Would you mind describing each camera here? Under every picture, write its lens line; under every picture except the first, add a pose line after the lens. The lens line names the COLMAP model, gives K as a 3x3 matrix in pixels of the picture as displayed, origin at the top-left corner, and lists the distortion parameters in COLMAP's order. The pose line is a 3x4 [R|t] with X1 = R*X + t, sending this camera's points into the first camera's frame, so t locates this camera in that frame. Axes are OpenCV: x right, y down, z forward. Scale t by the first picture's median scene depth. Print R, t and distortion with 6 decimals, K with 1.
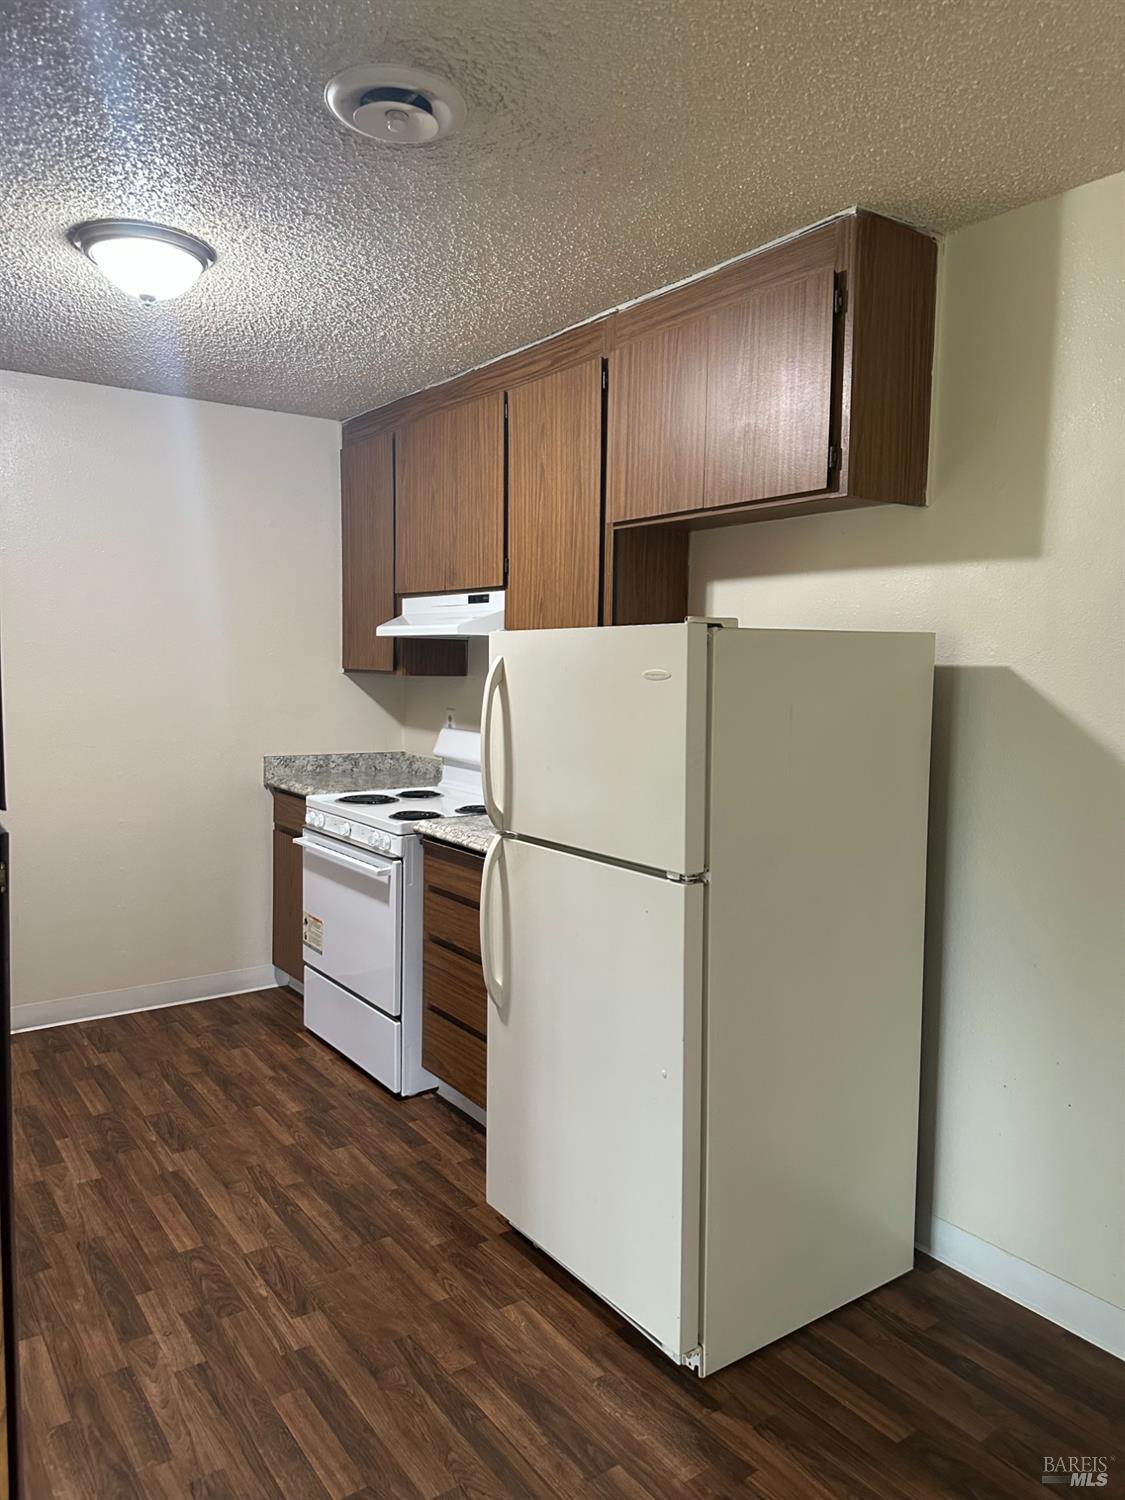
lens RADIAL K [[1072.7, 0, 562.5], [0, 1072.7, 750.0], [0, 0, 1]] dist [0.003637, -0.006596]
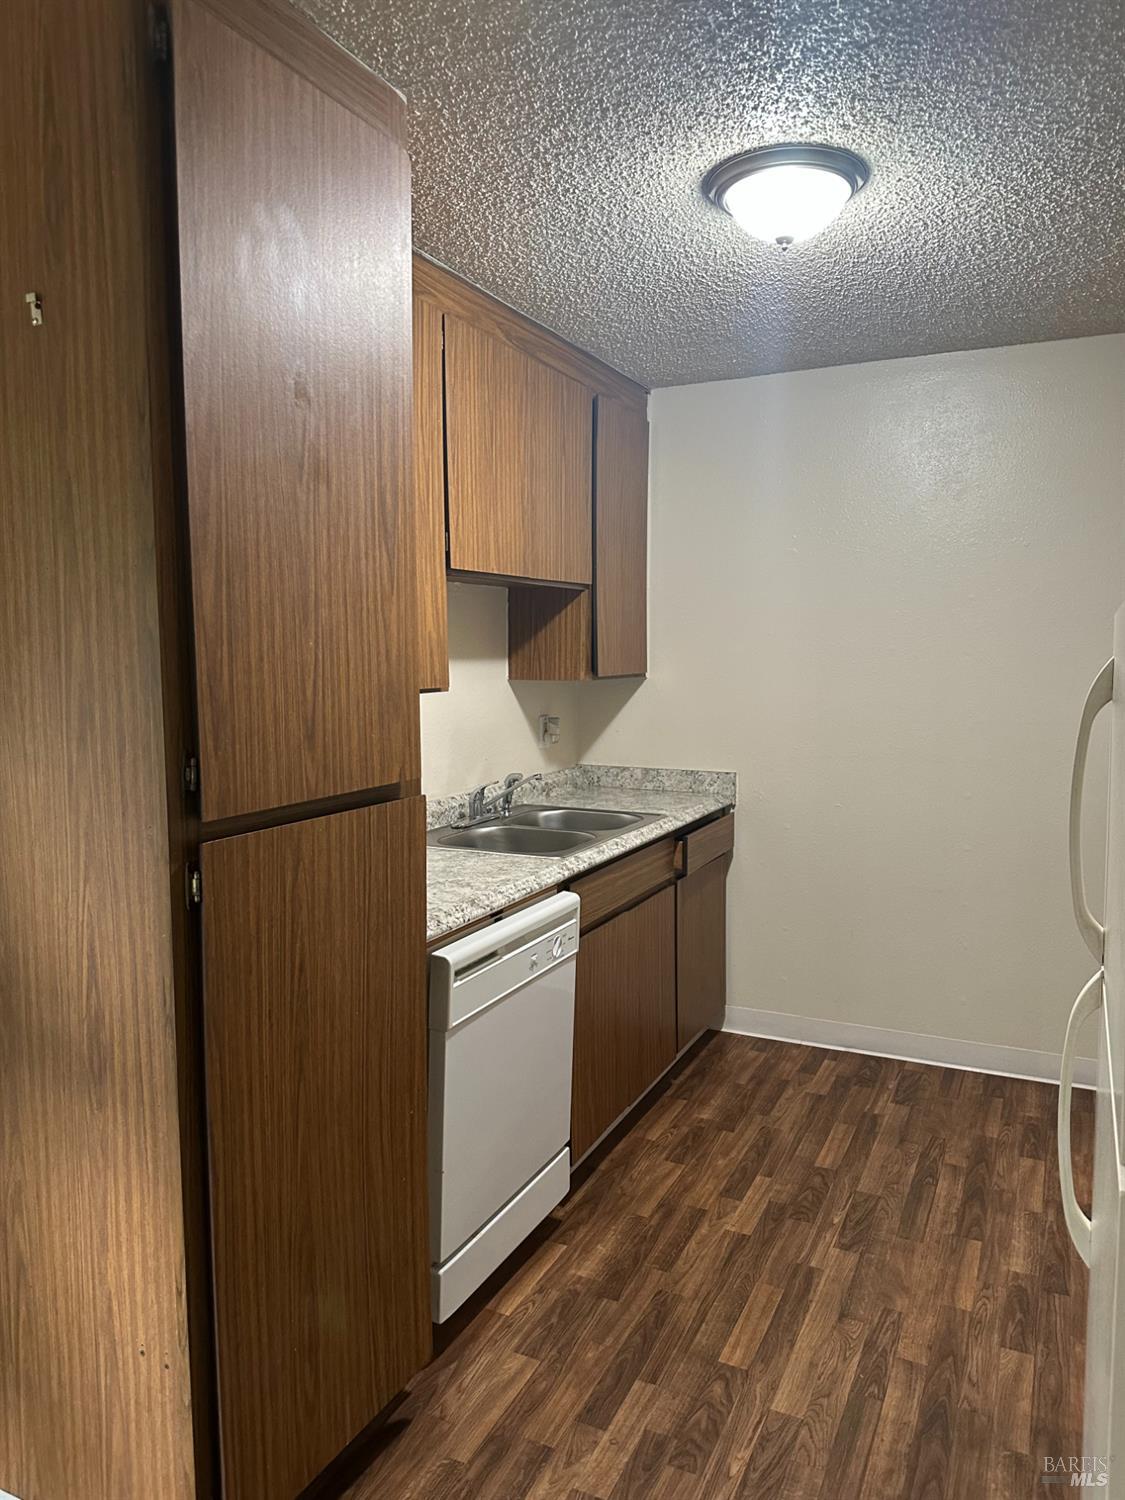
lens RADIAL K [[1072.7, 0, 562.5], [0, 1072.7, 750.0], [0, 0, 1]] dist [0.003637, -0.006596]
pose [[0.489149, 0.071457, -0.869268, 0.251221], [-0.072408, 0.996525, 0.041172, -0.037787], [0.869190, 0.042803, 0.492623, 0.388253]]
